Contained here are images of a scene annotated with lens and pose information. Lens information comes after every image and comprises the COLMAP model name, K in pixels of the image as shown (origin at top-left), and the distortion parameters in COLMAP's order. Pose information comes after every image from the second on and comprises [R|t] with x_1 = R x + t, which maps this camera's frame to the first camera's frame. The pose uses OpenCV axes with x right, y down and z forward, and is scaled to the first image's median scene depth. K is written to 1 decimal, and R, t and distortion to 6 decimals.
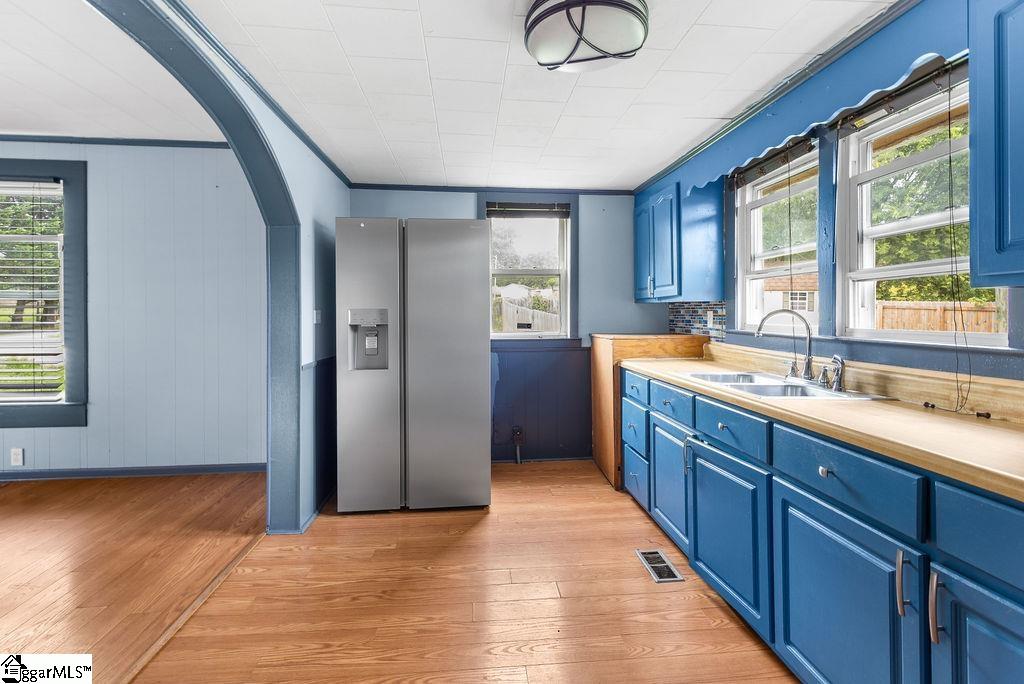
lens RADIAL K [[482.2, 0, 513.9], [0, 482.2, 318.3], [0, 0, 1]] dist [0.005298, -0.002299]
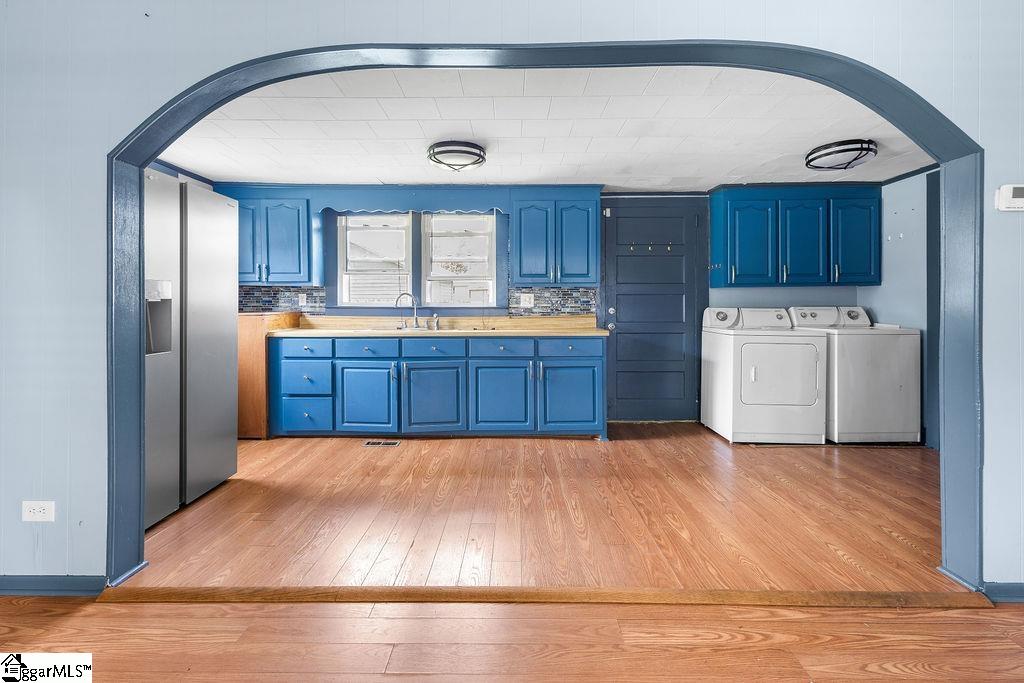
lens RADIAL K [[482.2, 0, 503.8], [0, 482.2, 306.6], [0, 0, 1]] dist [0.005298, -0.002299]
pose [[0.120449, -0.001102, 0.992719, -1.032274], [0.009285, 0.999957, -0.000017, 0.031908], [-0.992676, 0.009220, 0.120454, 0.297963]]
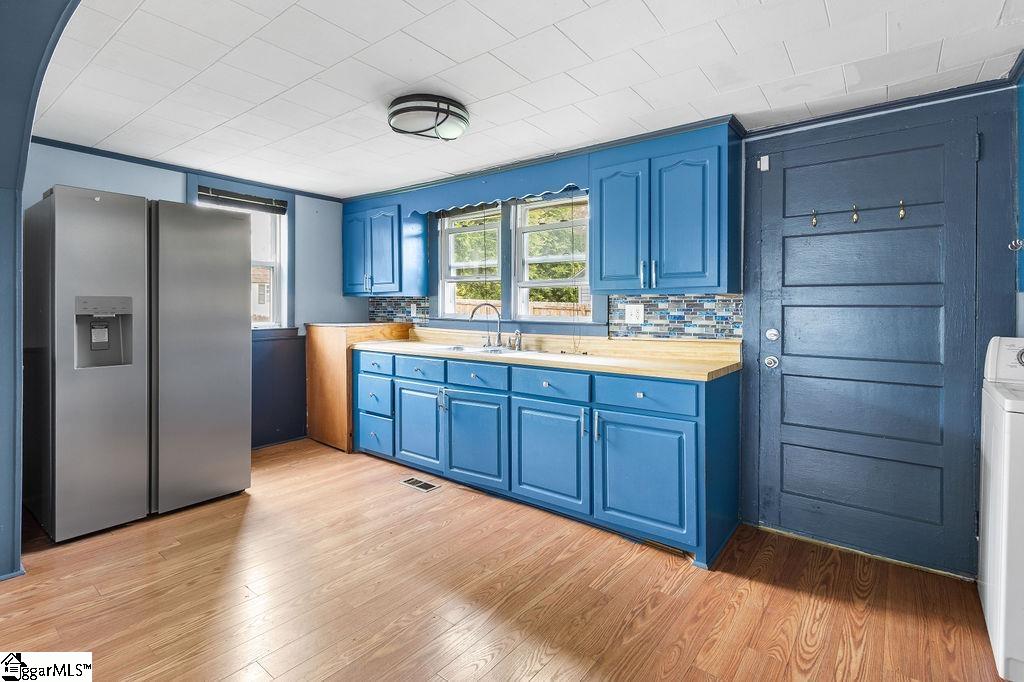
lens RADIAL K [[482.2, 0, 514.5], [0, 482.2, 310.2], [0, 0, 1]] dist [0.005298, -0.002299]
pose [[0.690291, 0.003093, 0.723526, -0.414361], [-0.000631, 0.999993, -0.003673, 0.007900], [-0.723532, 0.002079, 0.690288, -0.132927]]
